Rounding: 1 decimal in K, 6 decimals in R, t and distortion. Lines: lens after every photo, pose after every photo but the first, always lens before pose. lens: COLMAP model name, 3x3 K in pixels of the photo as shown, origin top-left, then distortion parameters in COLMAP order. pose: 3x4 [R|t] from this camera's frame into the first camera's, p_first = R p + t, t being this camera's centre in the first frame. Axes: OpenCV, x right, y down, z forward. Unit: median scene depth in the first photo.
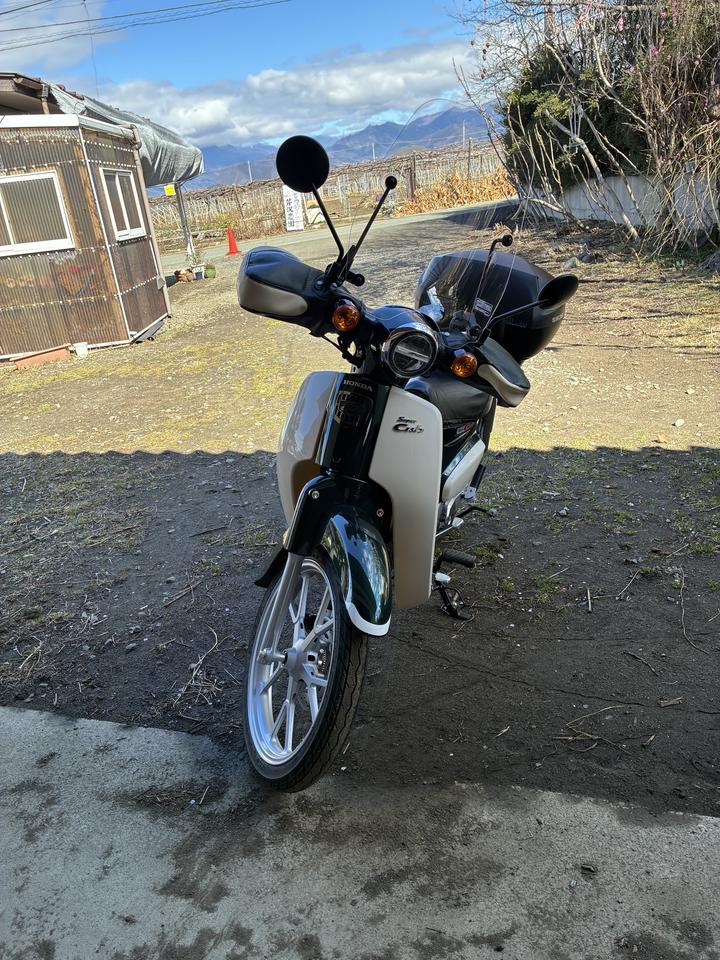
lens RADIAL K [[727.4, 0, 358.5], [0, 727.4, 482.4], [0, 0, 1]] dist [-0.031161, -0.013142]
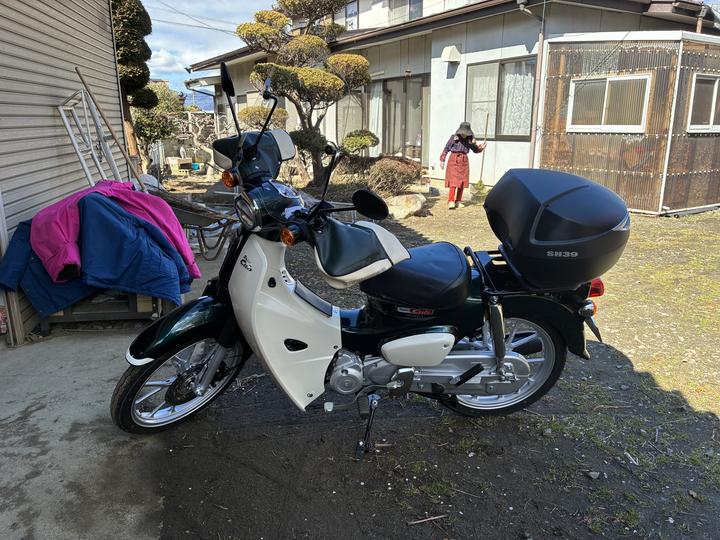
lens RADIAL K [[545.6, 0, 359.1], [0, 545.6, 267.4], [0, 0, 1]] dist [-0.031161, -0.013142]
pose [[0.475211, 0.316398, -0.821016, 0.222220], [-0.361361, 0.920963, 0.145757, -0.064785], [0.802242, 0.227418, 0.551986, 0.127235]]
